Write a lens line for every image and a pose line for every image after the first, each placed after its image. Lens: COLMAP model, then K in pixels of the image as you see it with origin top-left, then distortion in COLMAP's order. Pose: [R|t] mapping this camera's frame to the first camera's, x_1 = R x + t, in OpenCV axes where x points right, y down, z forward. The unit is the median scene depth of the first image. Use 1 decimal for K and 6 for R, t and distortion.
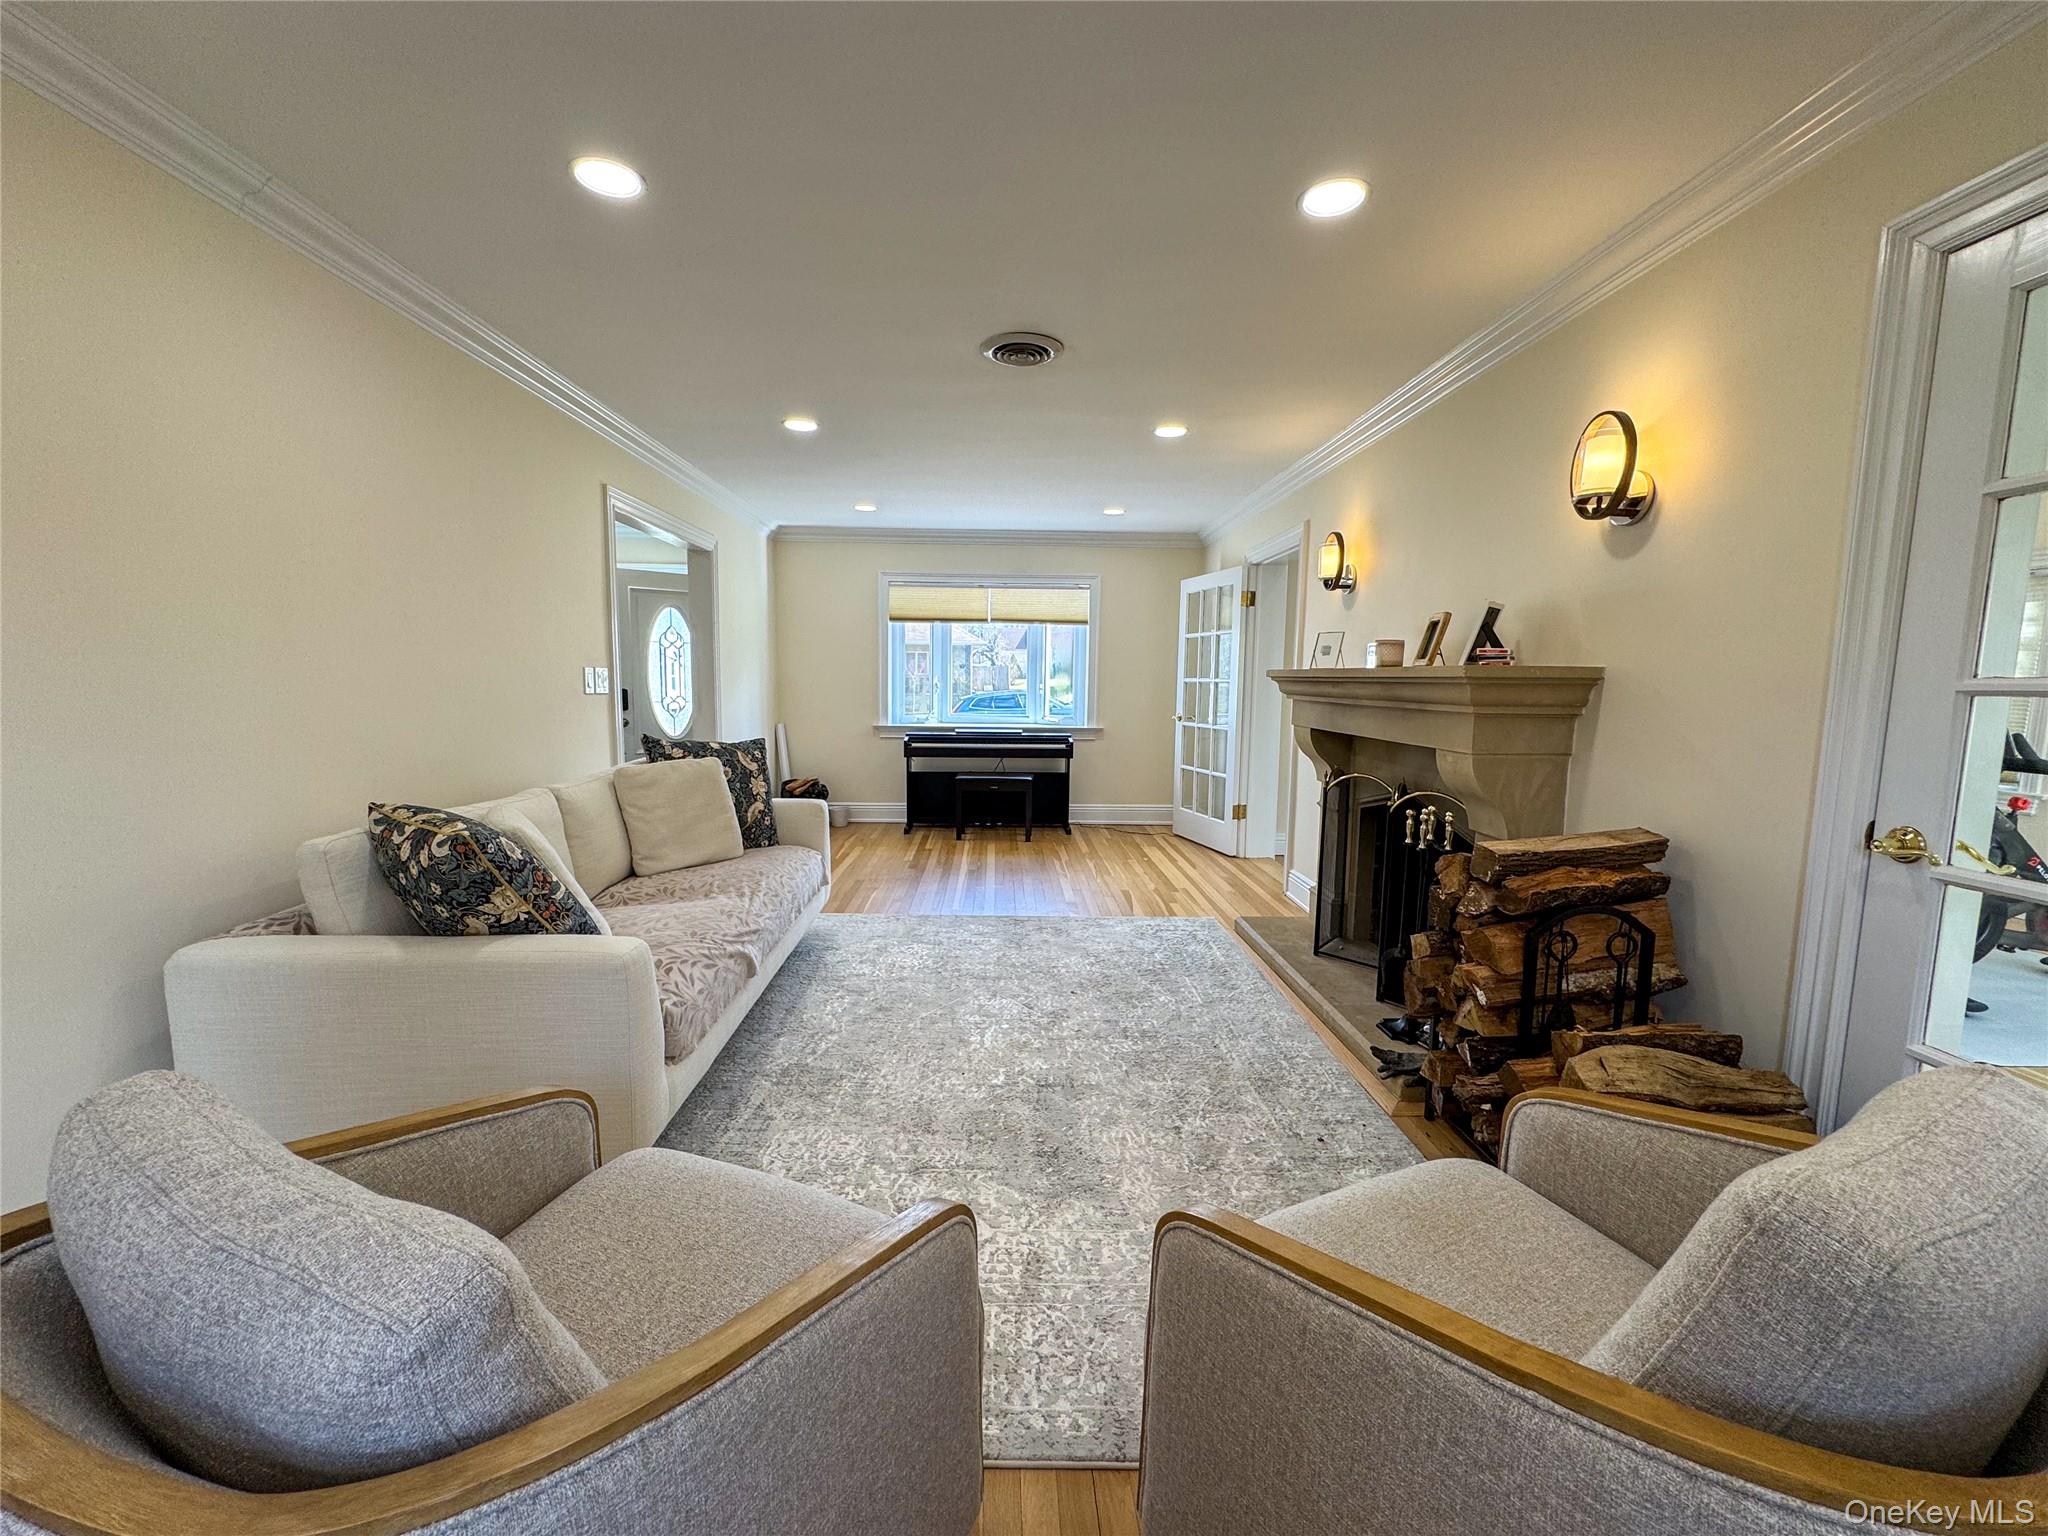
lens RADIAL K [[814.7, 0, 1022.2], [0, 814.7, 768.8], [0, 0, 1]] dist [-0.003582, -0.000048]
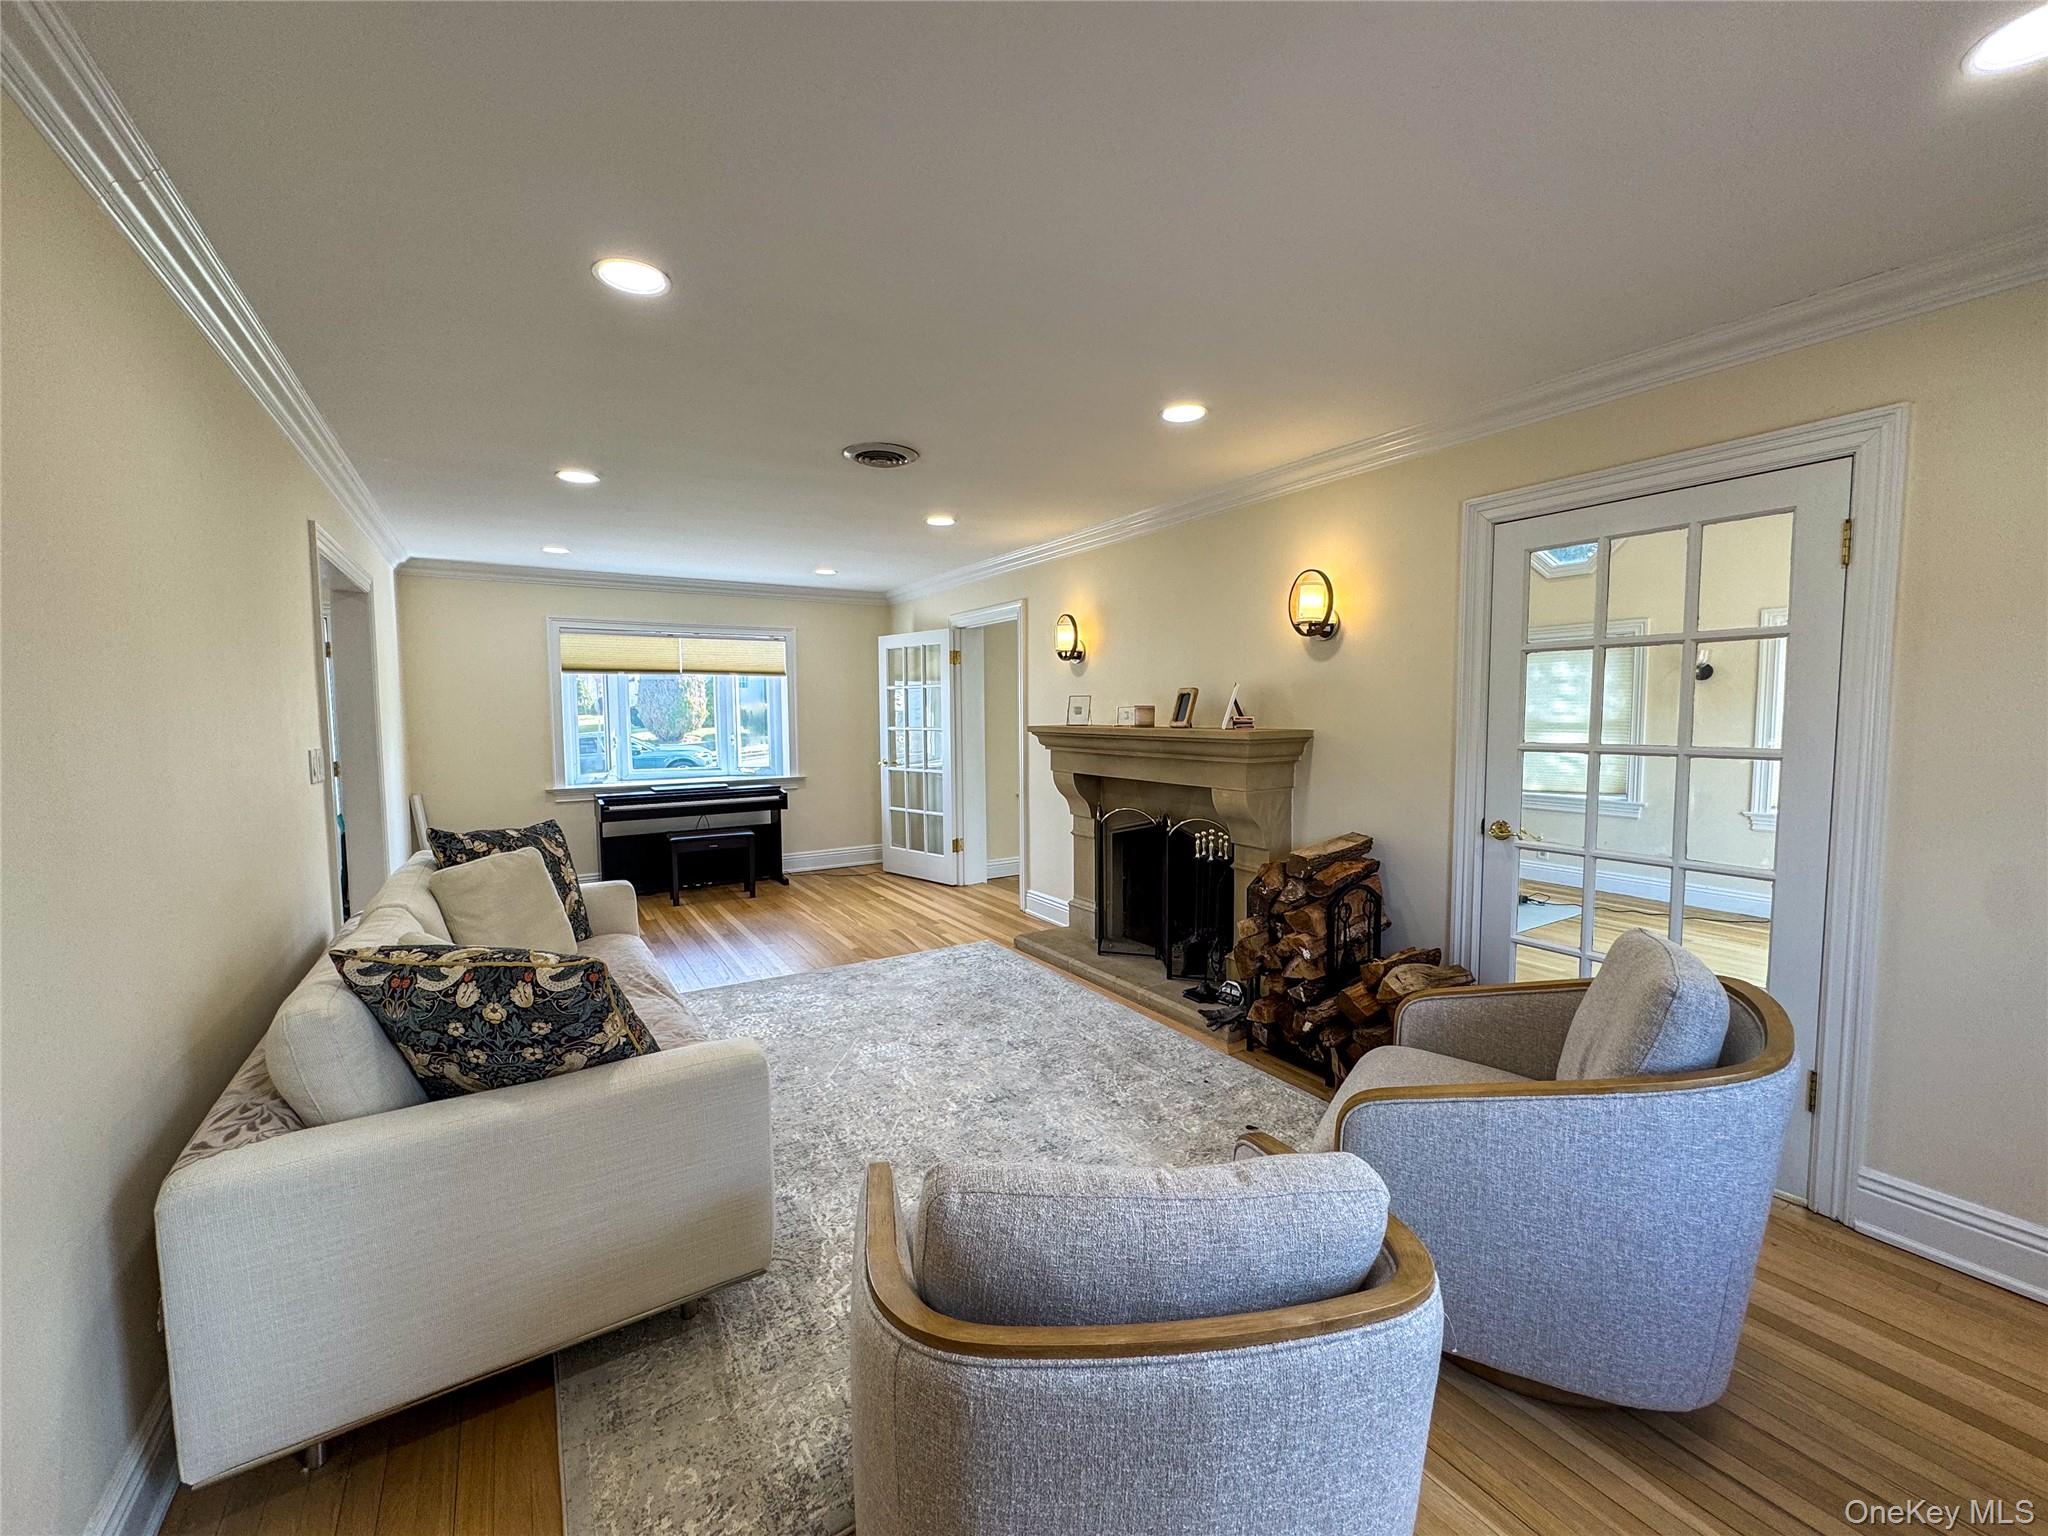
lens RADIAL K [[814.7, 0, 1022.2], [0, 814.7, 768.8], [0, 0, 1]] dist [-0.003582, -0.000048]
pose [[0.861178, -0.056146, 0.505193, -0.381322], [0.074863, 0.997052, -0.016805, -0.046736], [-0.502760, 0.052293, 0.862843, -0.036902]]
